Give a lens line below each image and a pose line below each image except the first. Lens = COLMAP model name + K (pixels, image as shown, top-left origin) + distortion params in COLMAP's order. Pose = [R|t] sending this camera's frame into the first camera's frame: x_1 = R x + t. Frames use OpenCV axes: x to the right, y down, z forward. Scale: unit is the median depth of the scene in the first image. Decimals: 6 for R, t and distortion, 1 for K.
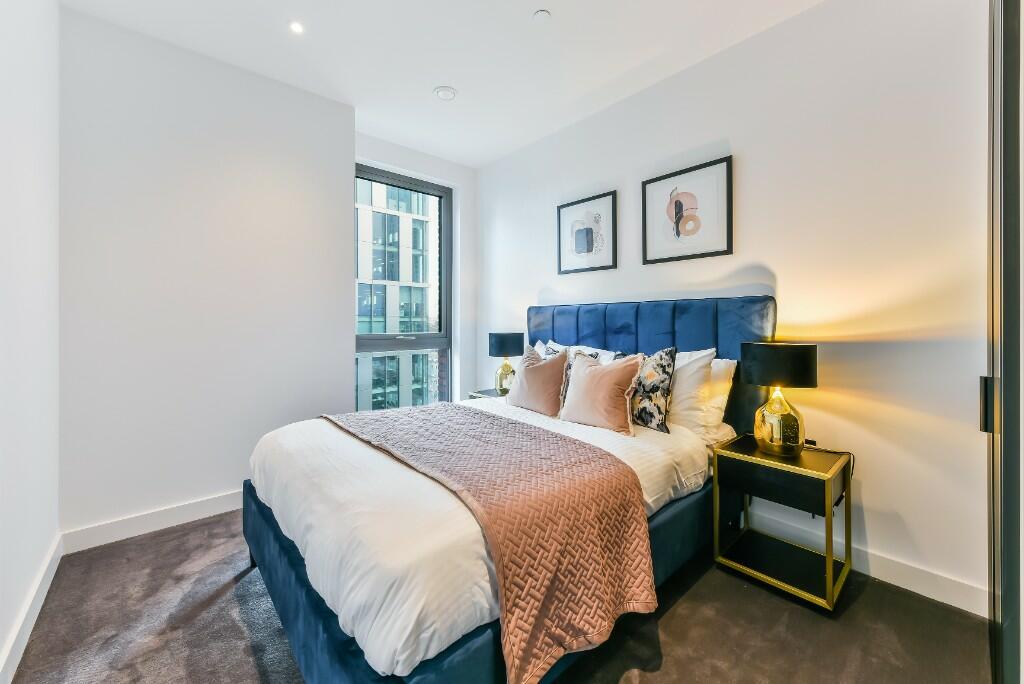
lens RADIAL K [[379.2, 0, 496.5], [0, 379.2, 323.7], [0, 0, 1]] dist [0.003710, -0.000197]
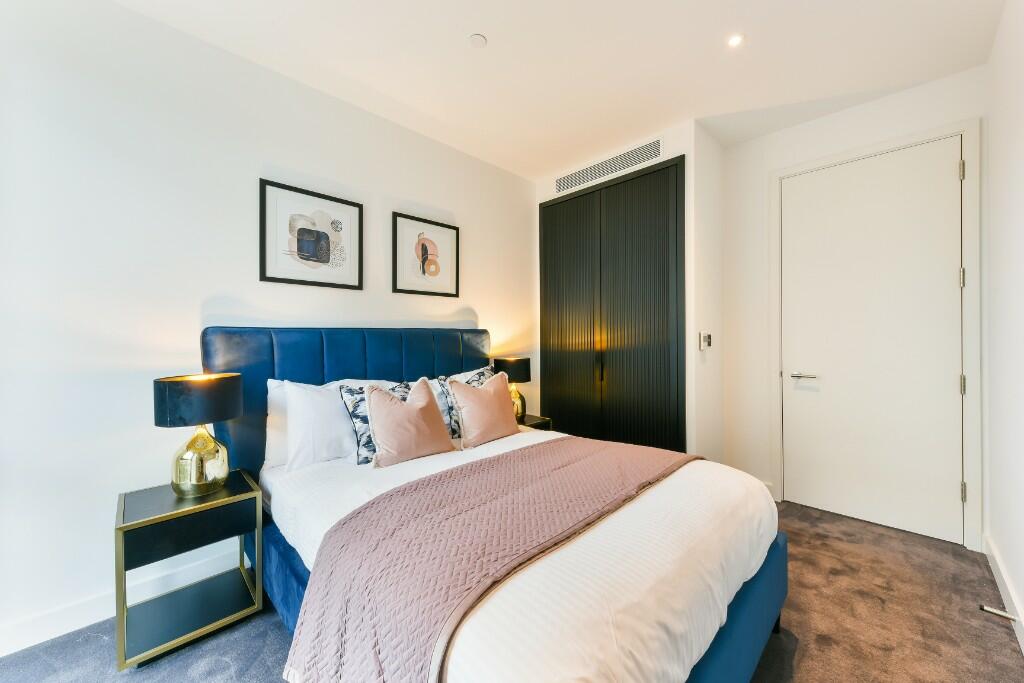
lens RADIAL K [[379.2, 0, 511.1], [0, 379.2, 342.5], [0, 0, 1]] dist [0.003710, -0.000197]
pose [[-0.071934, 0.003930, 0.997402, -0.682123], [0.035445, 0.999371, -0.001381, -0.008951], [-0.996779, 0.035254, -0.072028, 0.798195]]
